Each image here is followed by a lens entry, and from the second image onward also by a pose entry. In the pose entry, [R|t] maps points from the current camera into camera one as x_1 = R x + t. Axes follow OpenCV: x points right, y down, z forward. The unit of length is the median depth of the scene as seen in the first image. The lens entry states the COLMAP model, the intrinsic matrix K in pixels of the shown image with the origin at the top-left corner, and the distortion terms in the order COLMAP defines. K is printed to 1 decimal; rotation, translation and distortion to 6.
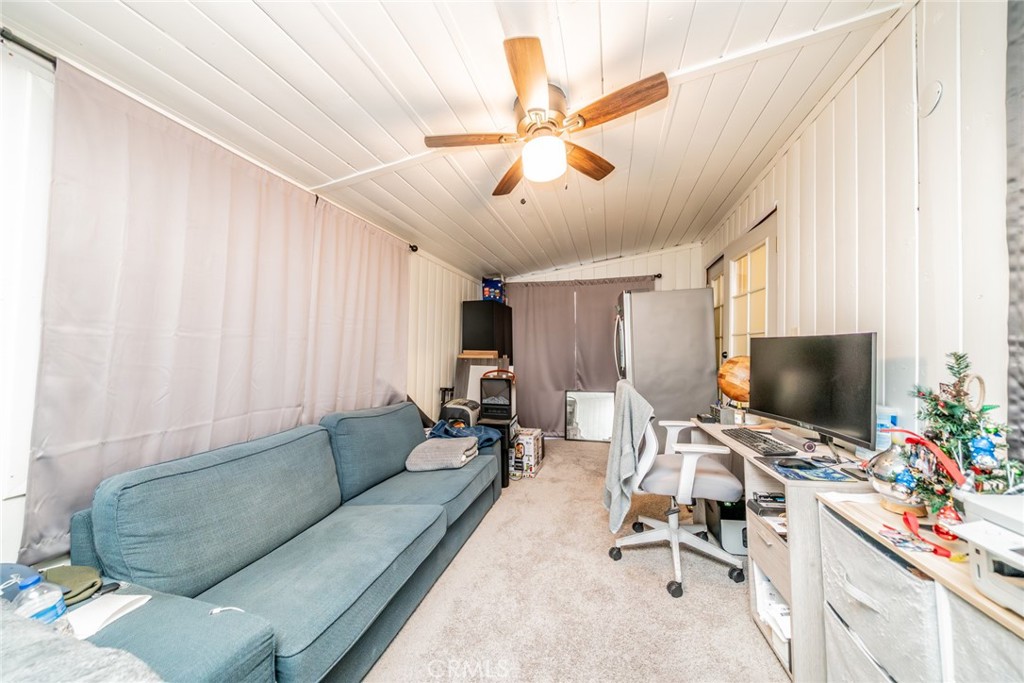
lens RADIAL K [[345.5, 0, 512.4], [0, 345.5, 343.1], [0, 0, 1]] dist [-0.009732, 0.000001]
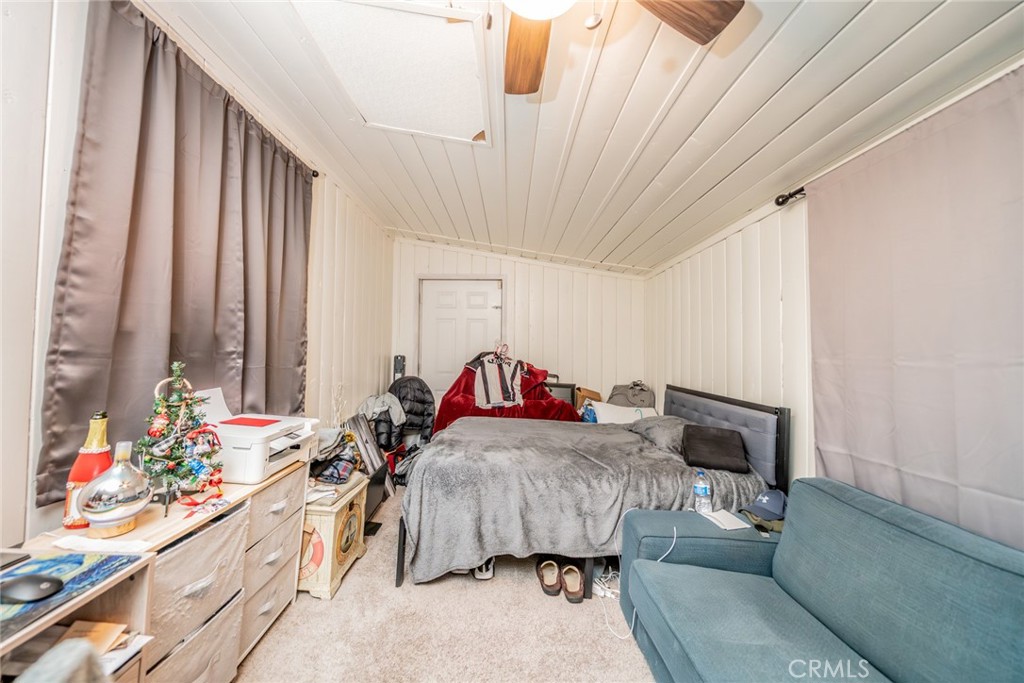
lens RADIAL K [[345.5, 0, 512.4], [0, 345.5, 342.6], [0, 0, 1]] dist [-0.009732, 0.000001]
pose [[-0.960865, -0.043760, -0.273538, 0.392493], [-0.031679, 0.998324, -0.048429, -0.023407], [0.275198, -0.037869, -0.960641, 2.425439]]
